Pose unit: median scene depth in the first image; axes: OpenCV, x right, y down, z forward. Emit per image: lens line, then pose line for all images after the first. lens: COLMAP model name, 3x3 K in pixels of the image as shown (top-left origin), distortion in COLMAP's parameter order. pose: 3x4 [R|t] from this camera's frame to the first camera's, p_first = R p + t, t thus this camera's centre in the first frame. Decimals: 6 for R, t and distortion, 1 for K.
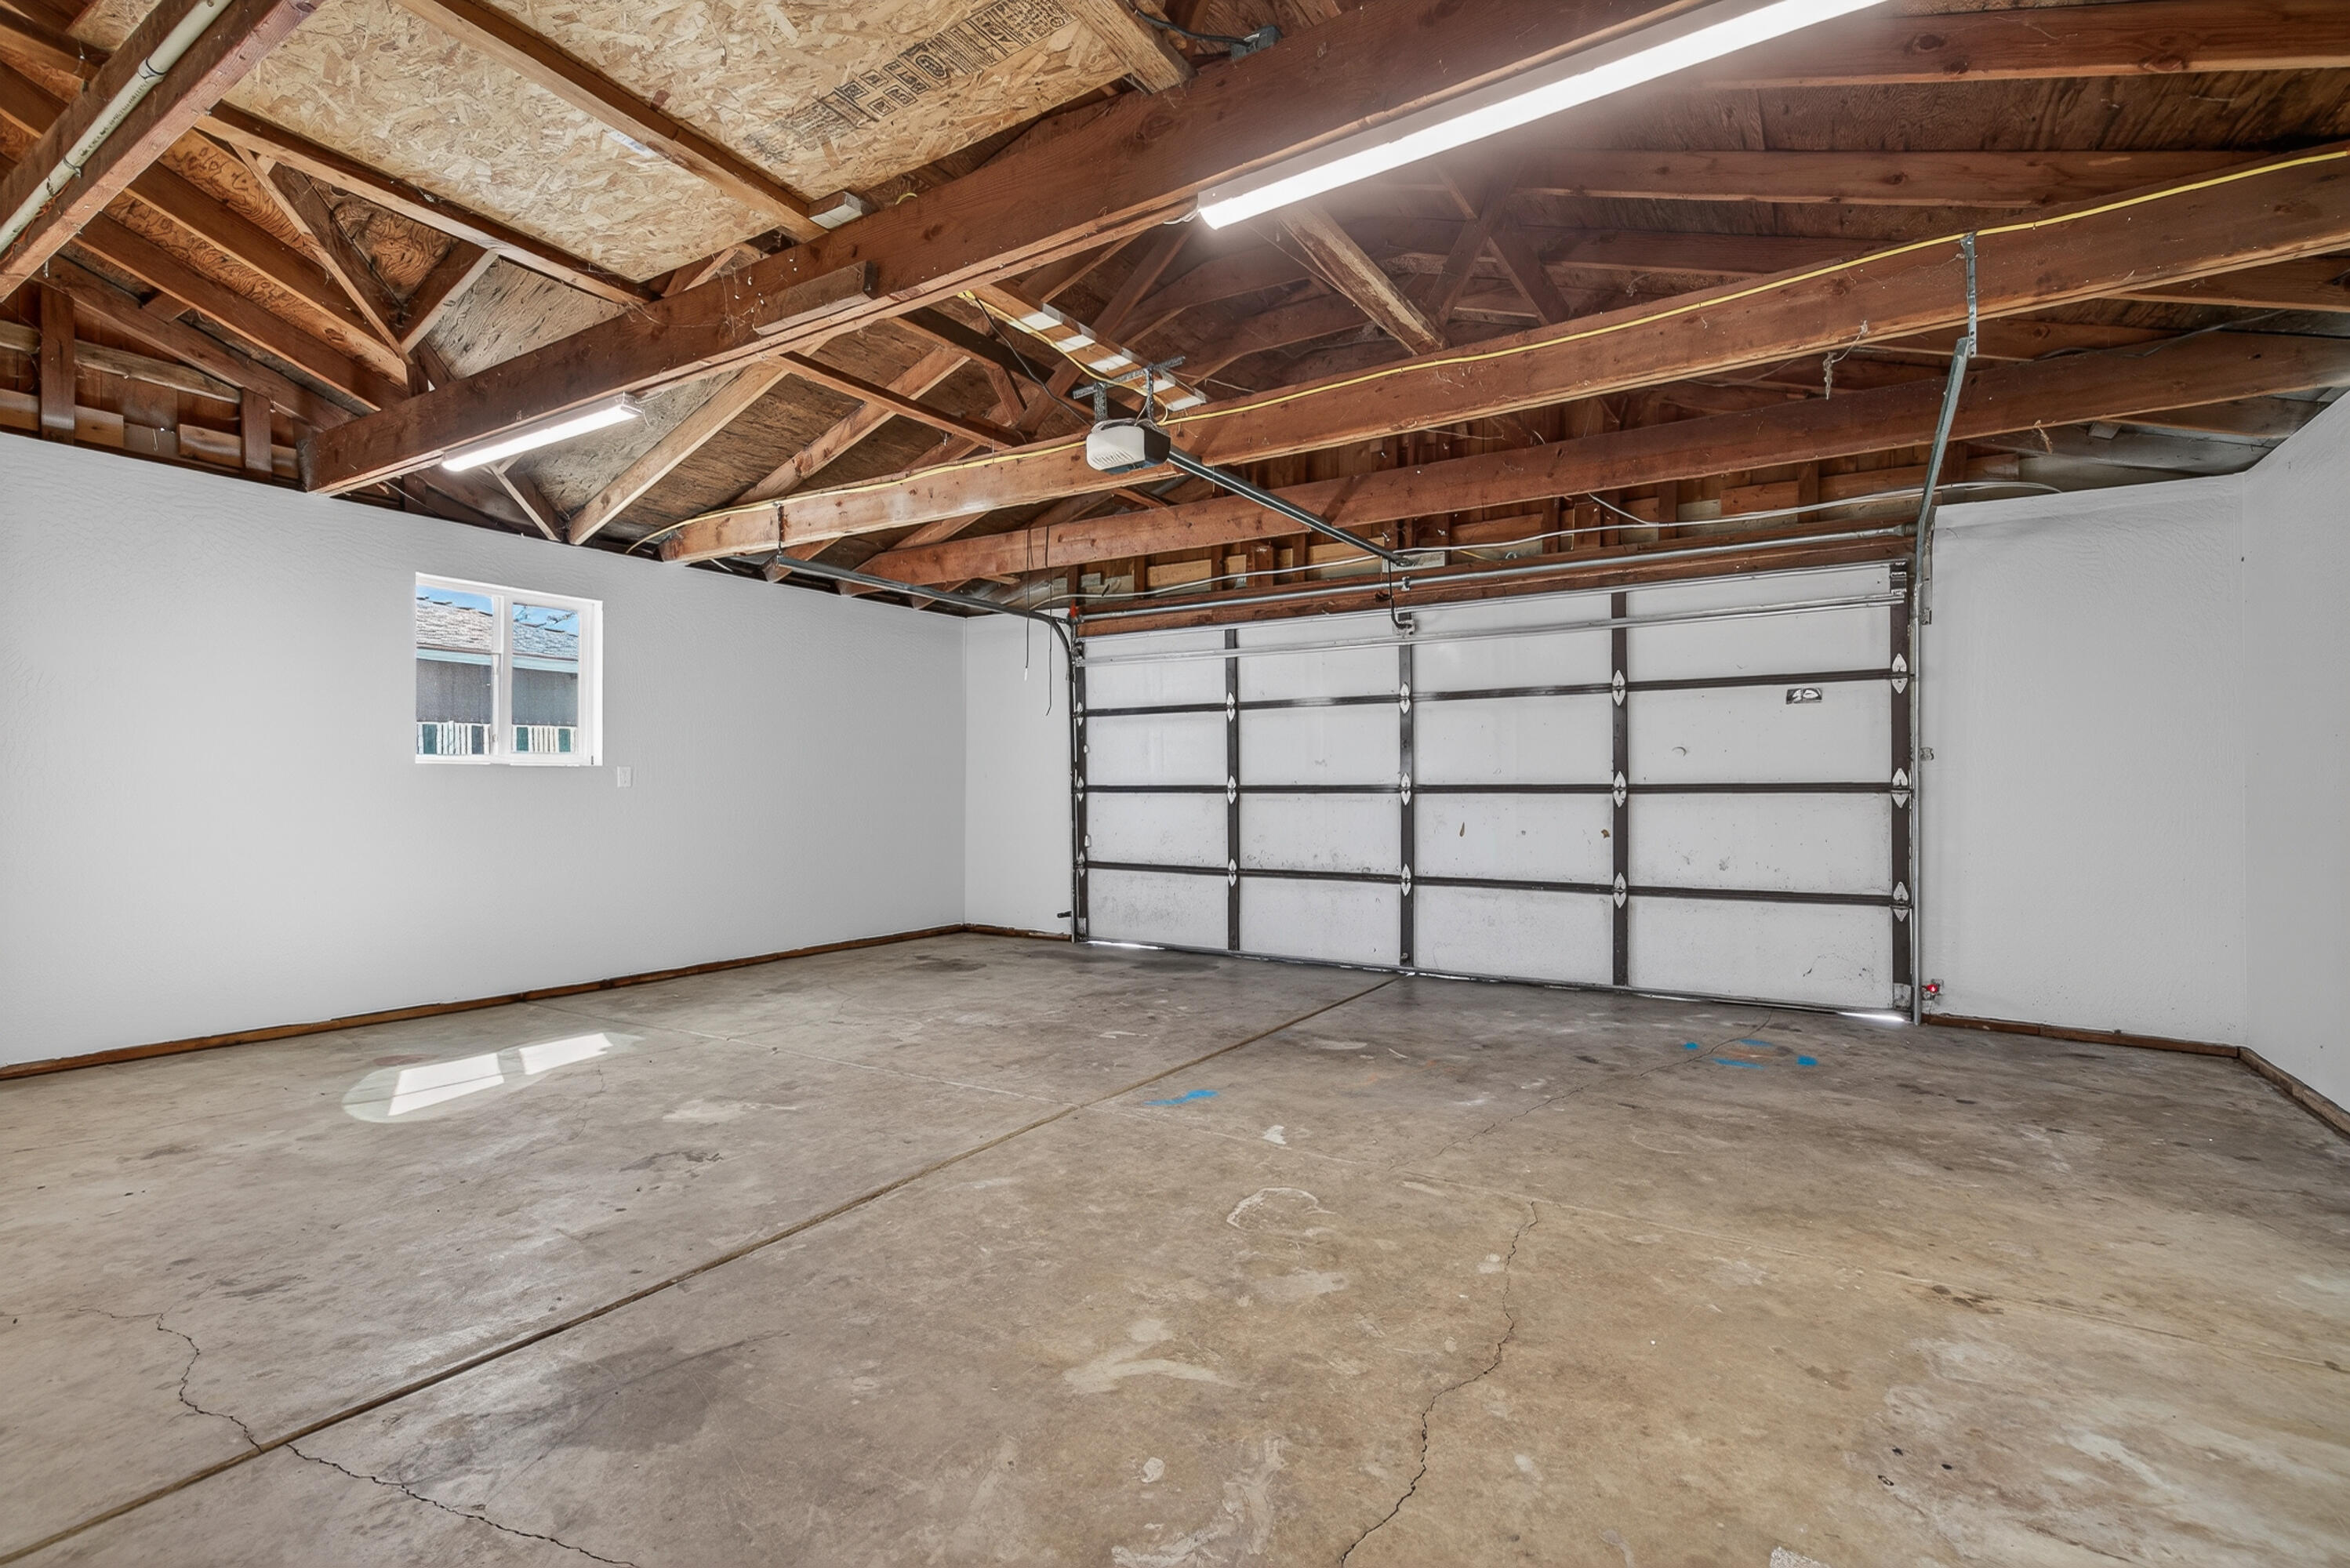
lens RADIAL K [[1069.1, 0, 1182.5], [0, 1069.1, 784.3], [0, 0, 1]] dist [-0.000447, 0.000029]
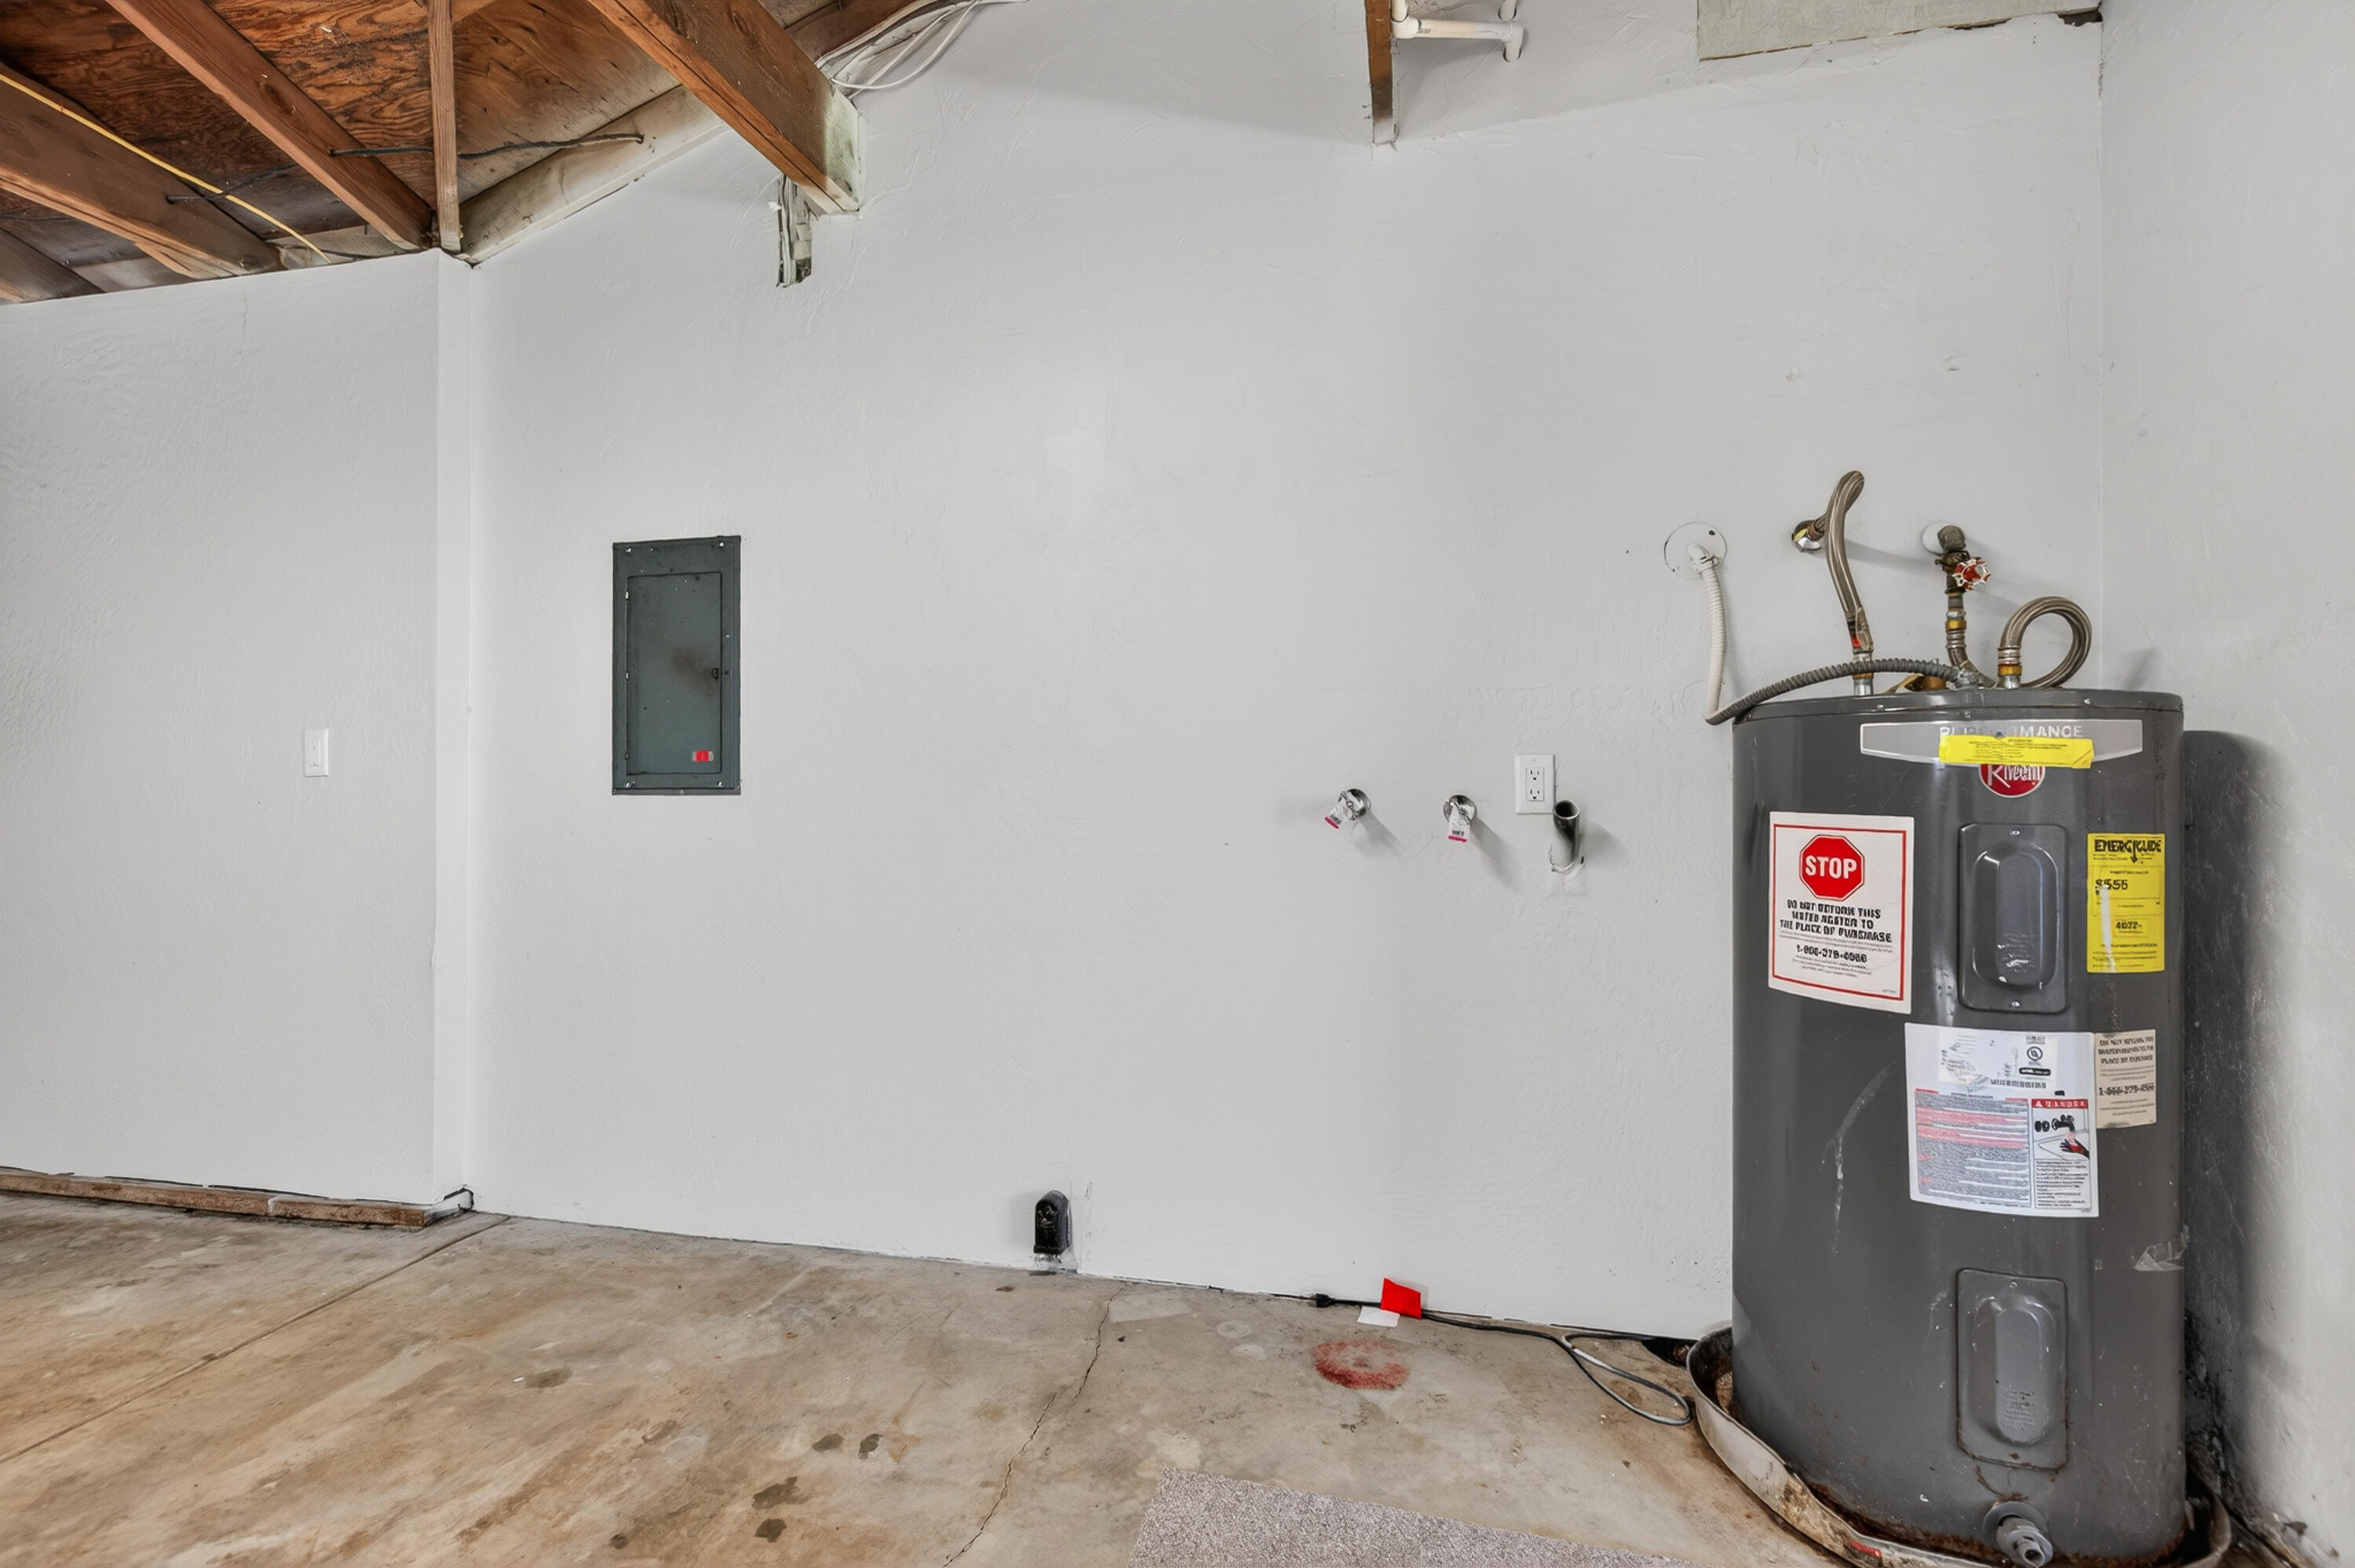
lens RADIAL K [[1071.3, 0, 1185.0], [0, 1071.3, 784.3], [0, 0, 1]] dist [-0.000447, 0.000029]
pose [[-0.346974, -0.005302, 0.937860, -0.192813], [-0.003180, 0.999985, 0.004476, -0.001454], [-0.937869, -0.001429, -0.346986, 0.526656]]
